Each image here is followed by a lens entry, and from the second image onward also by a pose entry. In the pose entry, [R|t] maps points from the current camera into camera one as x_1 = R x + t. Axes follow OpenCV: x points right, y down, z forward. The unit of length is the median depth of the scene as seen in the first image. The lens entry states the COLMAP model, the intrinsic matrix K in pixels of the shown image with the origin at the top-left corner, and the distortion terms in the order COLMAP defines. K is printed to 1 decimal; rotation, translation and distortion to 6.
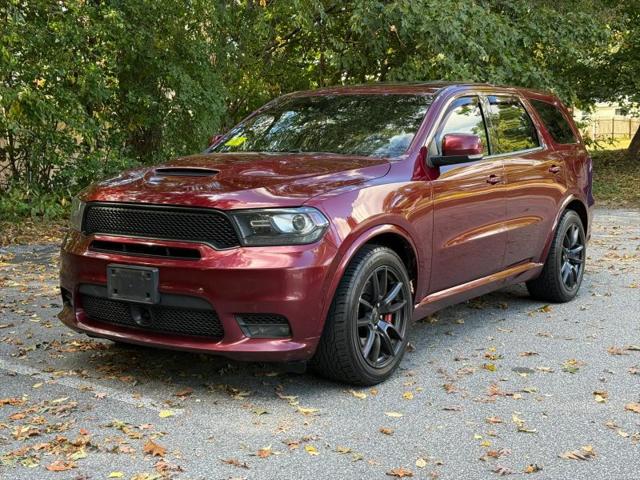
lens RADIAL K [[892.7, 0, 321.7], [0, 892.7, 219.6], [0, 0, 1]] dist [0.121225, -0.026219]
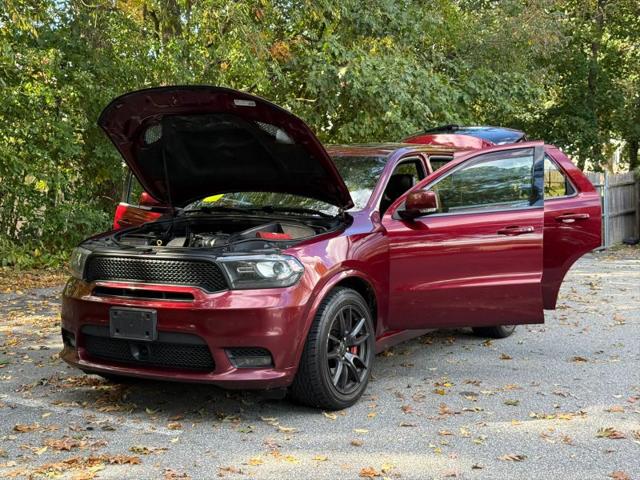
lens RADIAL K [[872.9, 0, 320.0], [0, 872.9, 240.0], [0, 0, 1]] dist [0.070670, -0.025506]
pose [[0.998454, -0.009286, 0.054799, -0.030300], [0.010917, 0.999504, -0.029528, 0.000022], [-0.054498, 0.030081, 0.998061, -0.133784]]
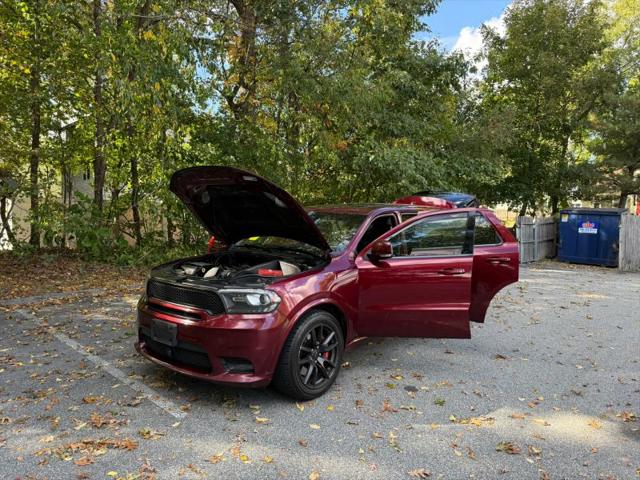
lens RADIAL K [[444.9, 0, 320.0], [0, 444.9, 240.0], [0, 0, 1]] dist [0.142615, -0.303101]
pose [[0.996301, 0.024957, -0.082226, 0.129070], [-0.027877, 0.999014, -0.034561, -0.071759], [0.081282, 0.036726, 0.996014, 0.179739]]
